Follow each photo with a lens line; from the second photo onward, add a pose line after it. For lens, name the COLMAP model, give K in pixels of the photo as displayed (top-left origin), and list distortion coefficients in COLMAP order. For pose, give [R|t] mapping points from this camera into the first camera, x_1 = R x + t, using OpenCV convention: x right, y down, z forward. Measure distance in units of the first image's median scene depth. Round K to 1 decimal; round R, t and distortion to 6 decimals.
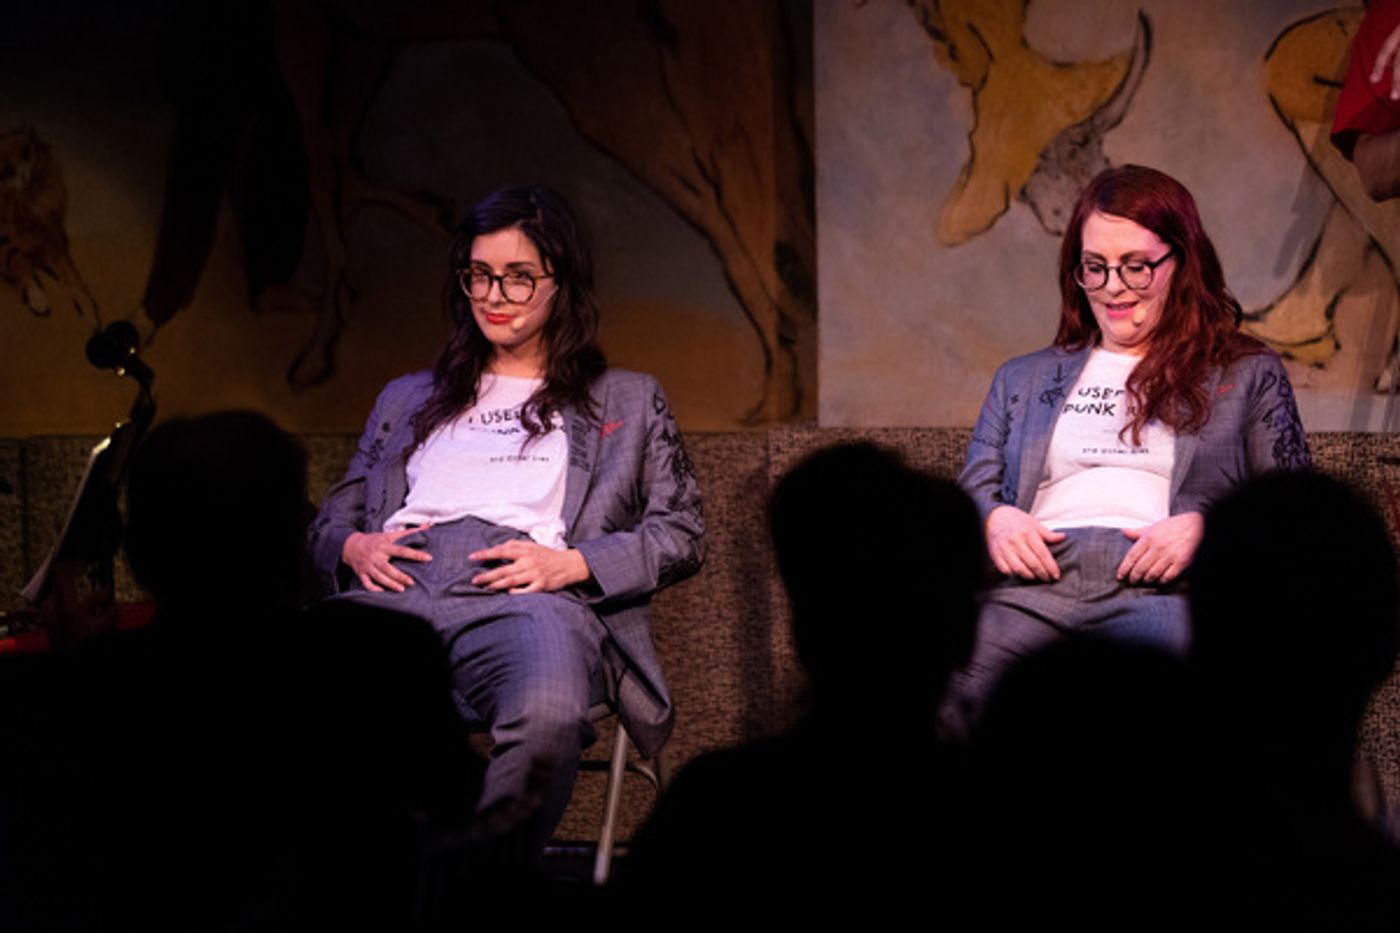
lens RADIAL K [[4293.0, 0, 780.4], [0, 4293.0, 536.2], [0, 0, 1]] dist [-0.086253, 0.000000]
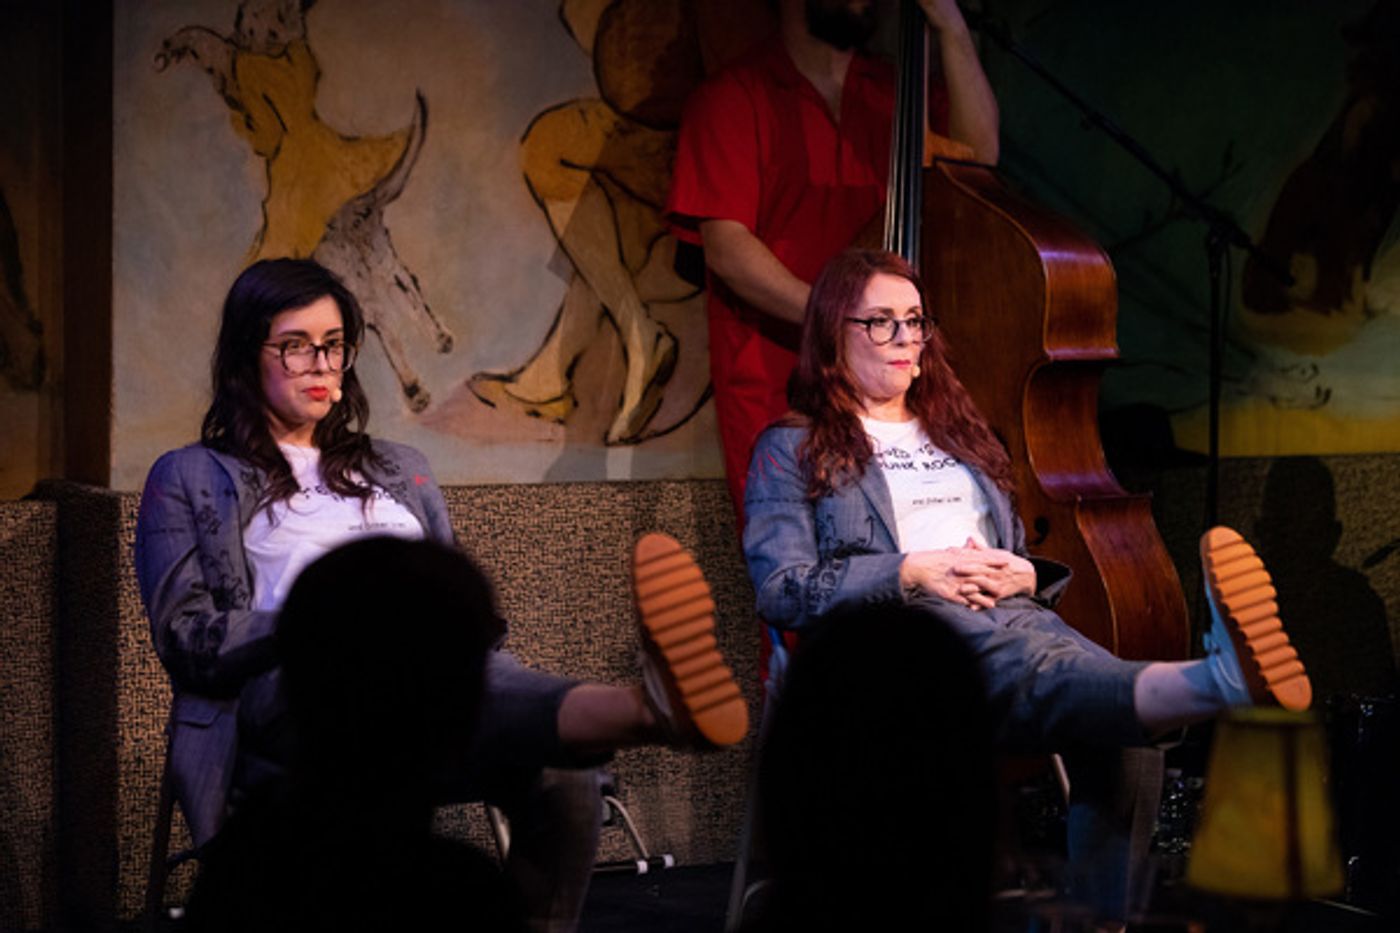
lens RADIAL K [[3561.8, 0, 706.9], [0, 3561.8, 464.7], [0, 0, 1]] dist [0.067885, 0.000000]
pose [[0.659264, -0.022009, 0.751589, -0.533705], [0.050963, 0.998581, -0.015461, -0.012551], [-0.750182, 0.048497, 0.659451, 0.364332]]
